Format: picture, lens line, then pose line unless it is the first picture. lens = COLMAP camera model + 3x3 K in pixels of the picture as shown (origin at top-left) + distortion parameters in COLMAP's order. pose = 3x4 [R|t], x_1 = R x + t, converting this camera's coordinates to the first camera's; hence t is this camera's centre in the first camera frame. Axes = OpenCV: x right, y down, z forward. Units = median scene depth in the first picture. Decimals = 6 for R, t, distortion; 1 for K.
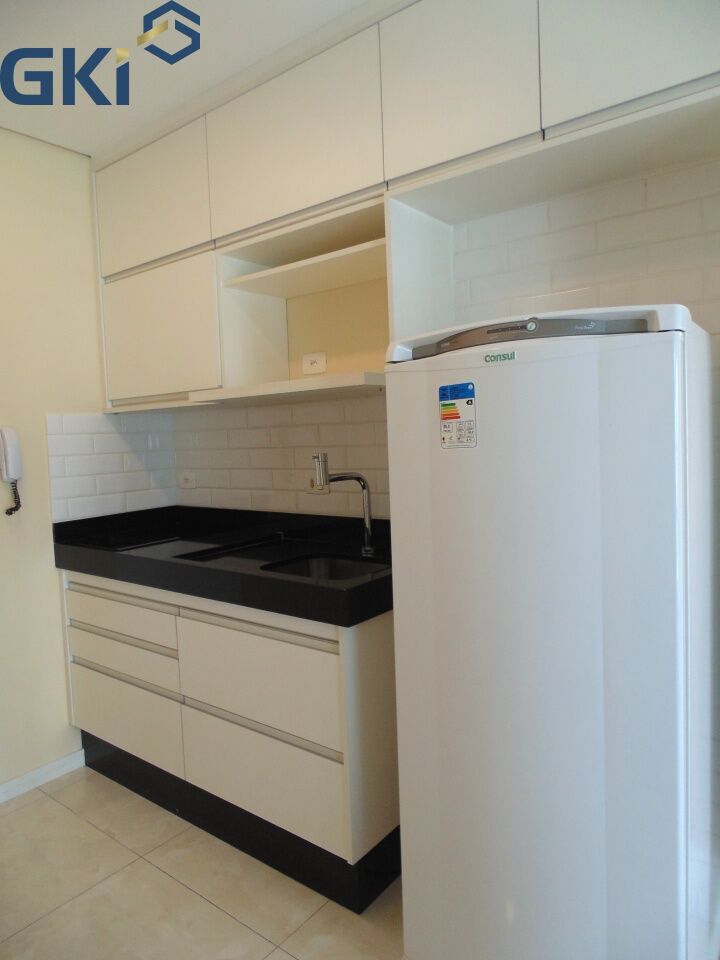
lens RADIAL K [[633.7, 0, 360.2], [0, 633.7, 472.3], [0, 0, 1]] dist [-0.017748, 0.001087]
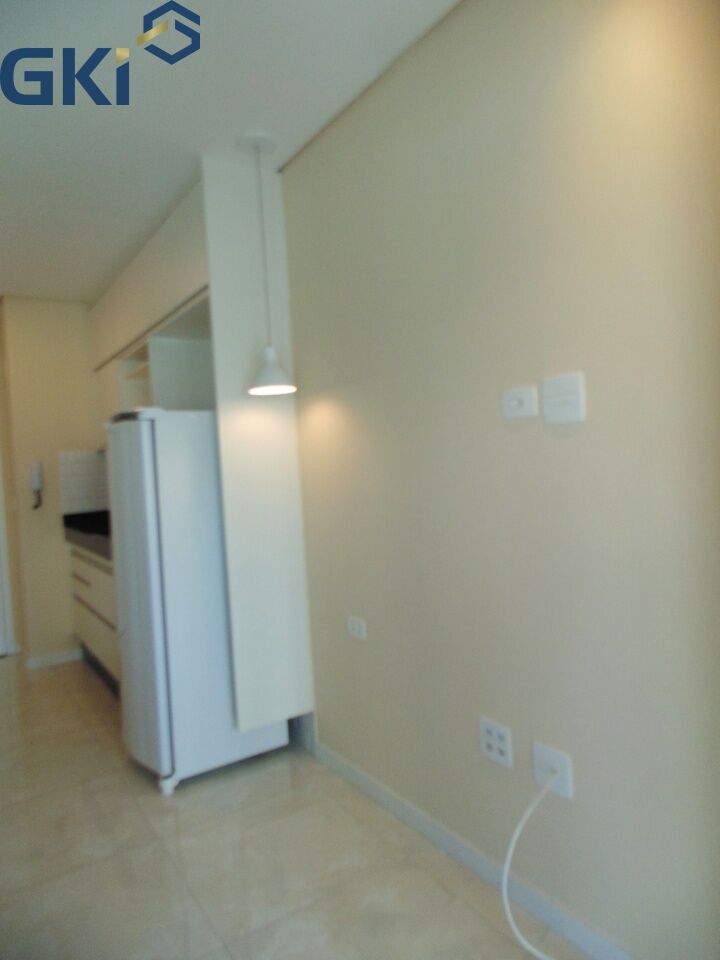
lens RADIAL K [[633.7, 0, 346.5], [0, 633.7, 473.9], [0, 0, 1]] dist [-0.017748, 0.001087]
pose [[0.943958, -0.012130, -0.329844, 1.030832], [0.004630, 0.999713, -0.023513, 0.015495], [0.330034, 0.020668, 0.943743, -0.484470]]
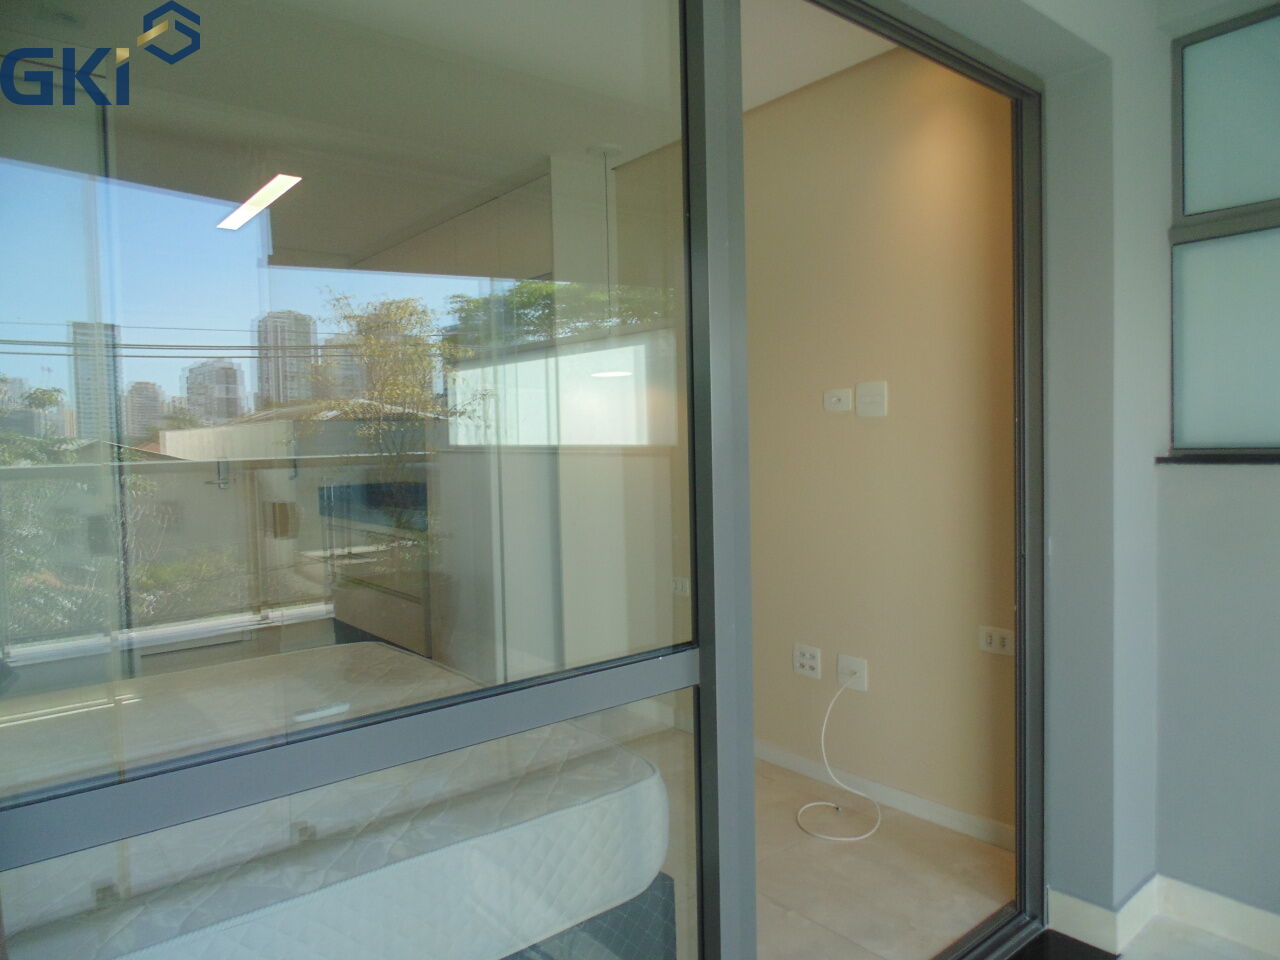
lens RADIAL K [[844.9, 0, 653.3], [0, 844.9, 478.8], [0, 0, 1]] dist [-0.017748, 0.001087]
pose [[0.979812, 0.024014, -0.198475, 0.951809], [-0.025006, 0.999684, -0.002491, 0.052834], [0.198352, 0.007404, 0.980103, -1.136253]]
